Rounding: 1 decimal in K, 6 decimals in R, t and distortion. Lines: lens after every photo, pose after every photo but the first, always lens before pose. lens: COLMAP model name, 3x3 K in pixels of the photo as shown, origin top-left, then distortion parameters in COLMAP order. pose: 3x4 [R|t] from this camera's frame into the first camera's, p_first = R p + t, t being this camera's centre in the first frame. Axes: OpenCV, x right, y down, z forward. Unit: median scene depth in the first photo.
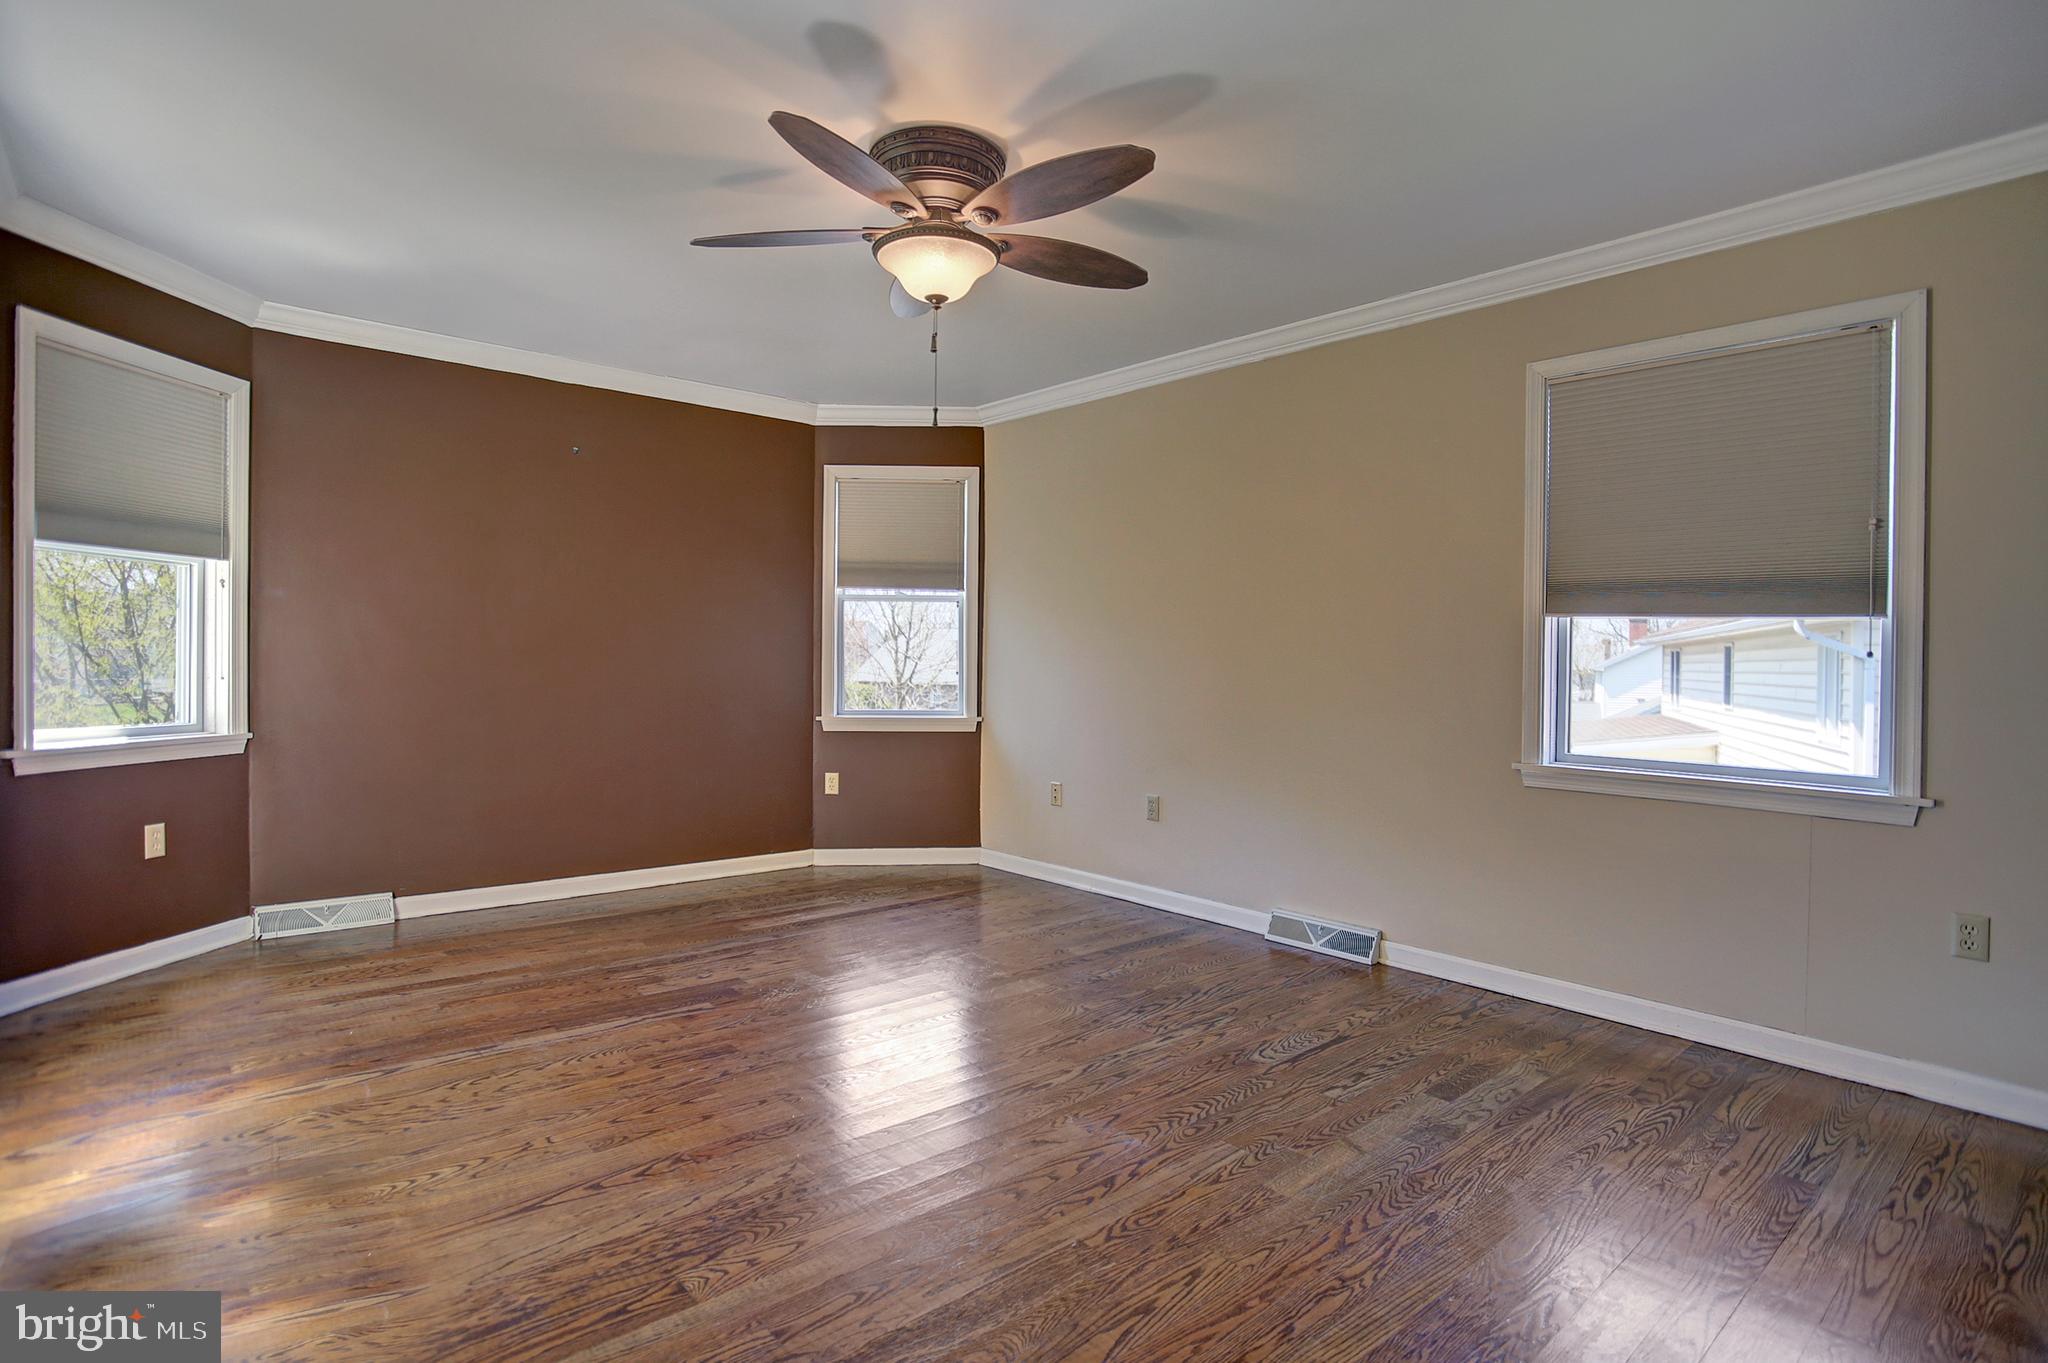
lens RADIAL K [[1000.1, 0, 979.0], [0, 1000.1, 693.2], [0, 0, 1]] dist [-0.055253, 0.025847]
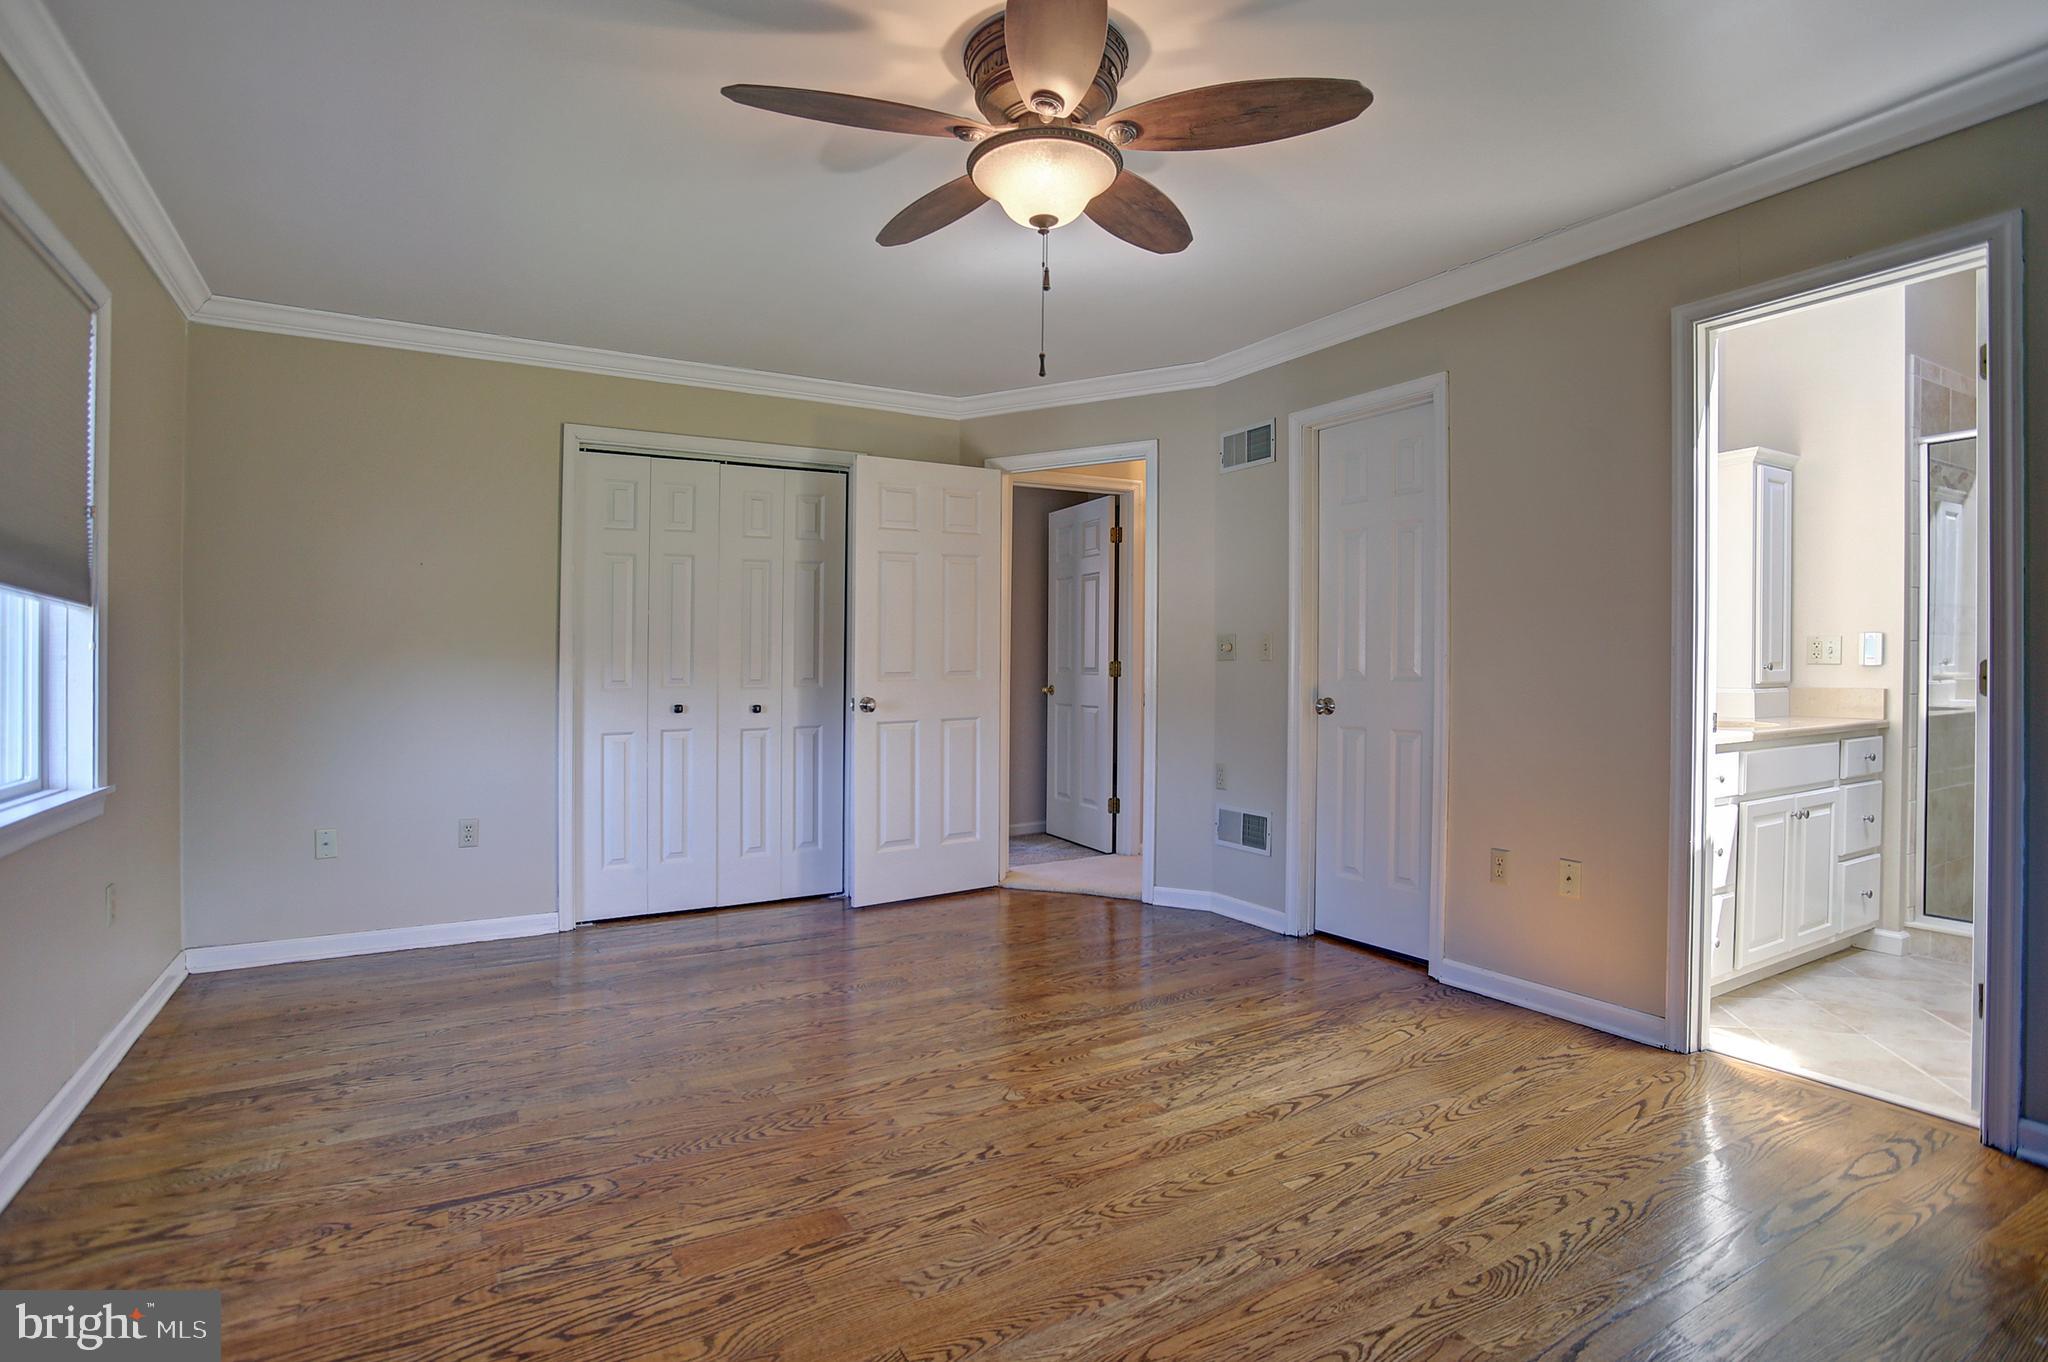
lens RADIAL K [[1027.7, 0, 1014.2], [0, 1027.7, 642.7], [0, 0, 1]] dist [-0.065670, 0.026395]
pose [[-0.988163, -0.006232, 0.153282, -0.147771], [-0.003192, 0.999793, 0.020070, -0.066906], [-0.153375, 0.019343, -0.987979, 1.717307]]
